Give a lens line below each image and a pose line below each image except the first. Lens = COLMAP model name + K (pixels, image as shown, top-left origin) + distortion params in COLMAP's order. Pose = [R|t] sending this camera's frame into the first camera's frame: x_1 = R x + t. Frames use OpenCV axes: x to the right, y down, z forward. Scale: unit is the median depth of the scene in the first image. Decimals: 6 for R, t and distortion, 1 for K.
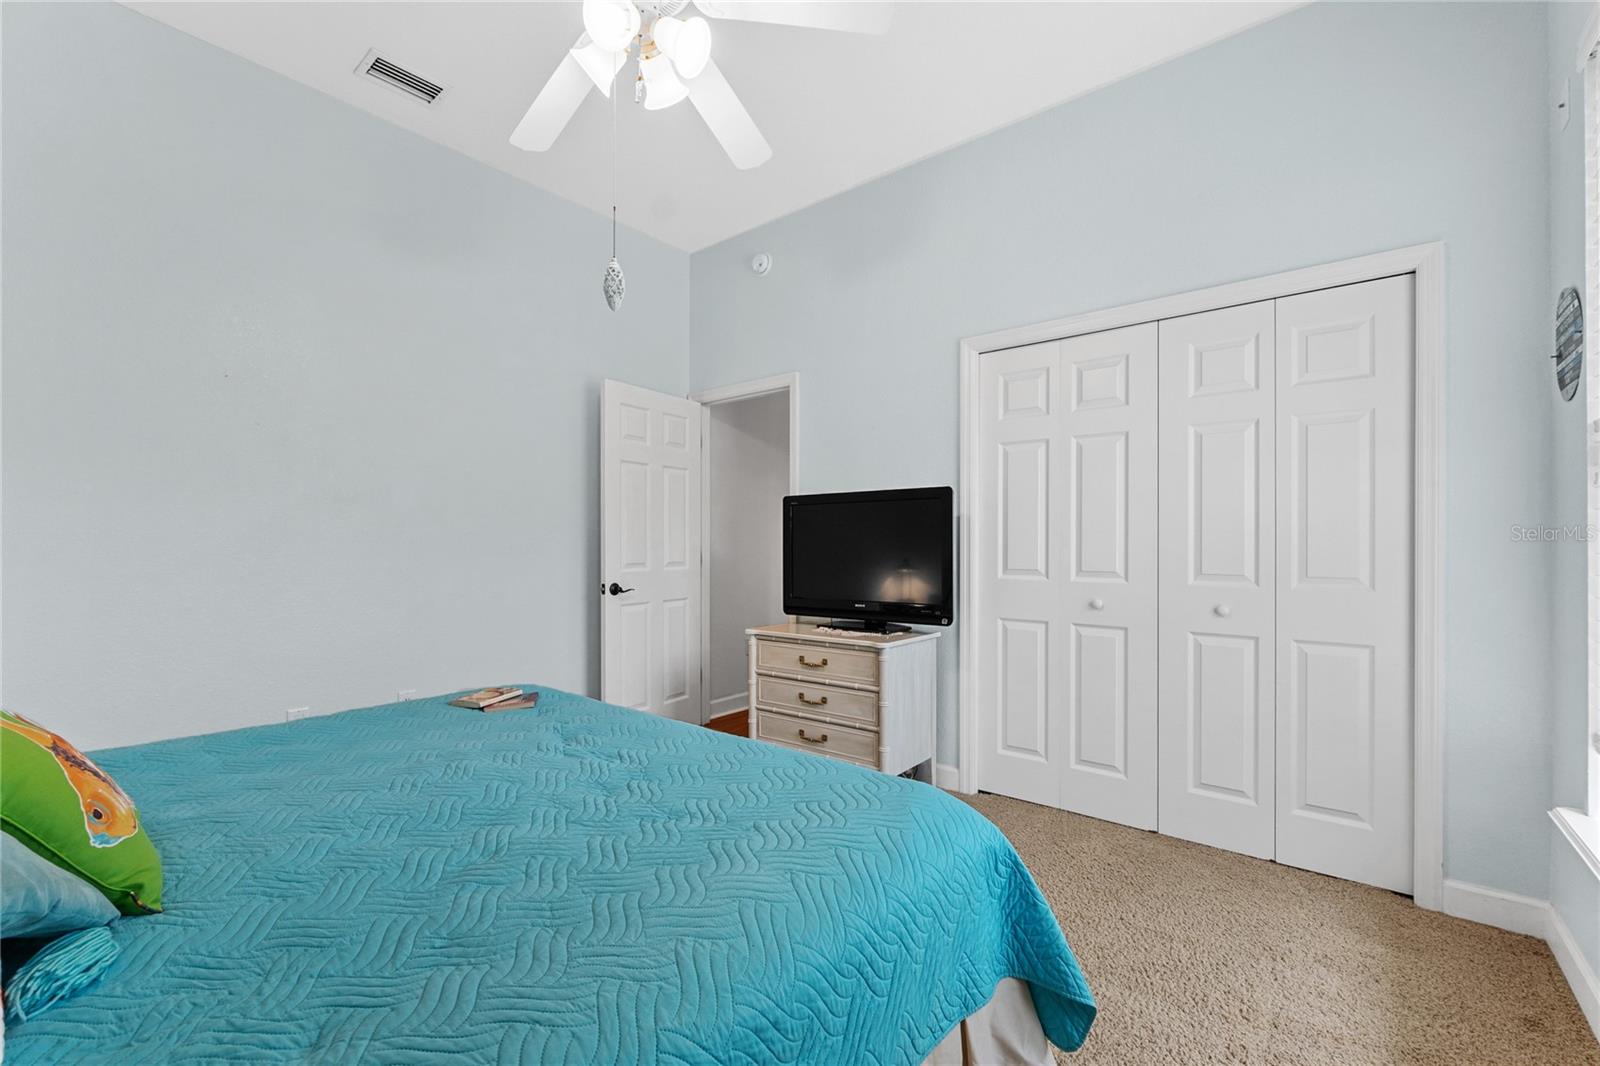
lens RADIAL K [[690.5, 0, 804.5], [0, 690.5, 542.9], [0, 0, 1]] dist [-0.002598, -0.000279]
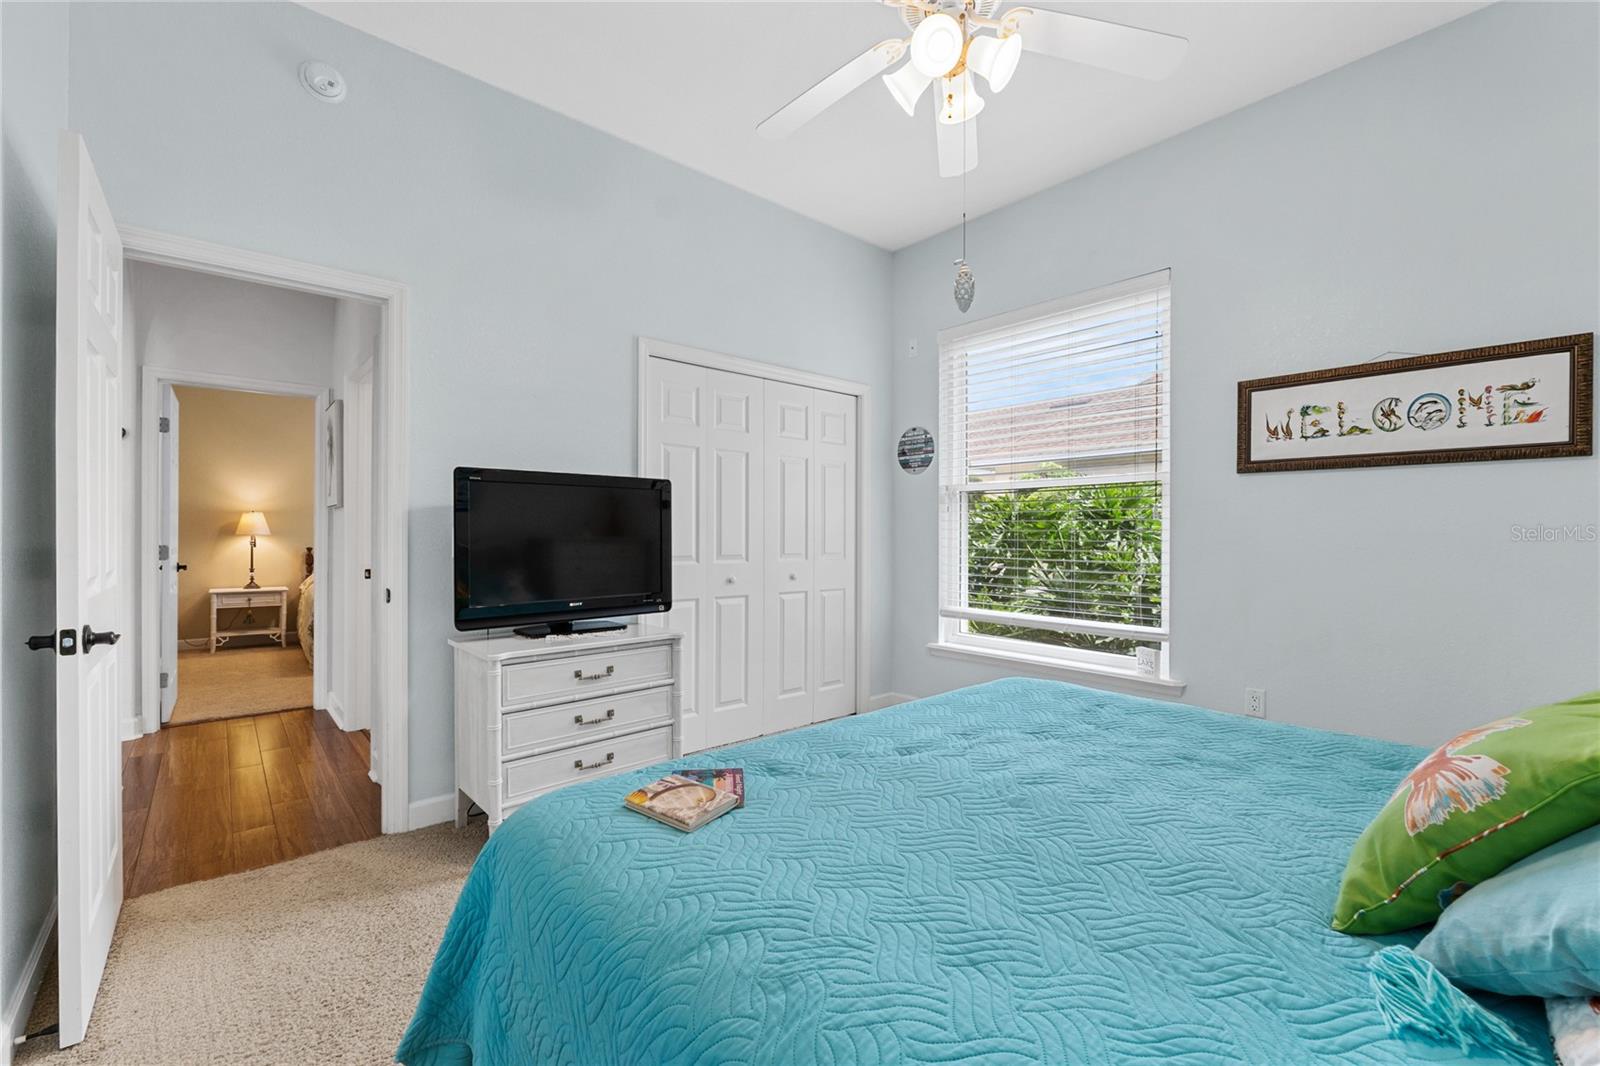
lens RADIAL K [[675.8, 0, 795.5], [0, 675.8, 534.5], [0, 0, 1]] dist [-0.000788, -0.000045]
pose [[0.162023, -0.001101, 0.986786, -0.771364], [-0.004828, 0.999987, 0.001908, -0.001067], [-0.986775, -0.005073, 0.162015, 0.627164]]
